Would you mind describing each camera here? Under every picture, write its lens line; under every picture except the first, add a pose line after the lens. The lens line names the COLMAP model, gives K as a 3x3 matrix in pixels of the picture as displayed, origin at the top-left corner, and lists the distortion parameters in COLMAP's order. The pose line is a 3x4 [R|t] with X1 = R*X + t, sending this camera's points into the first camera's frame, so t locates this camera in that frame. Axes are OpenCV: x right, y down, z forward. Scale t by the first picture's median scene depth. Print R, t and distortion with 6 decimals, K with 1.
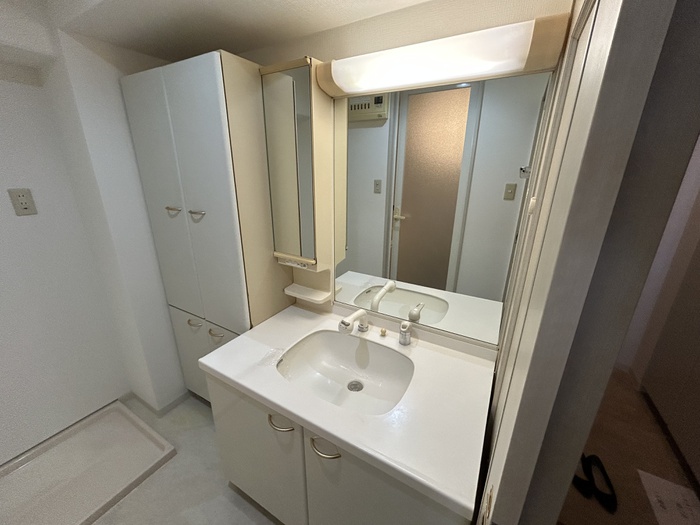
lens RADIAL K [[283.0, 0, 349.3], [0, 283.0, 263.4], [0, 0, 1]] dist [-0.002597, 0.001080]
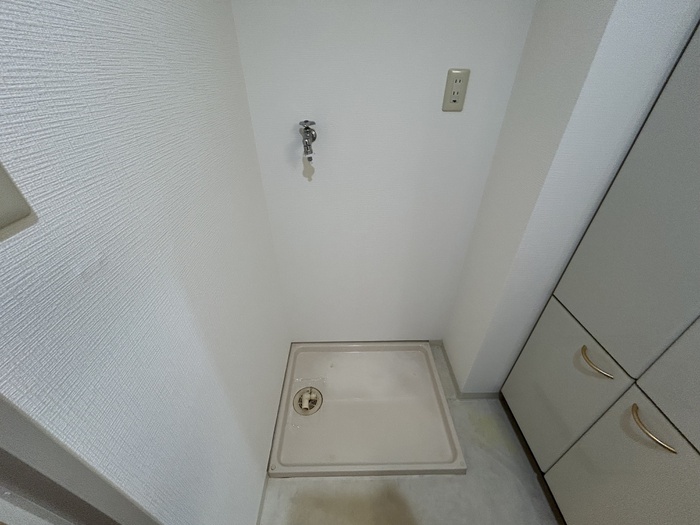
lens RADIAL K [[283.0, 0, 349.8], [0, 283.0, 262.3], [0, 0, 1]] dist [-0.002597, 0.001080]
pose [[0.514430, 0.482026, -0.709234, -0.446634], [-0.269940, 0.876043, 0.399600, -0.038858], [0.813937, -0.014116, 0.580781, 0.278594]]
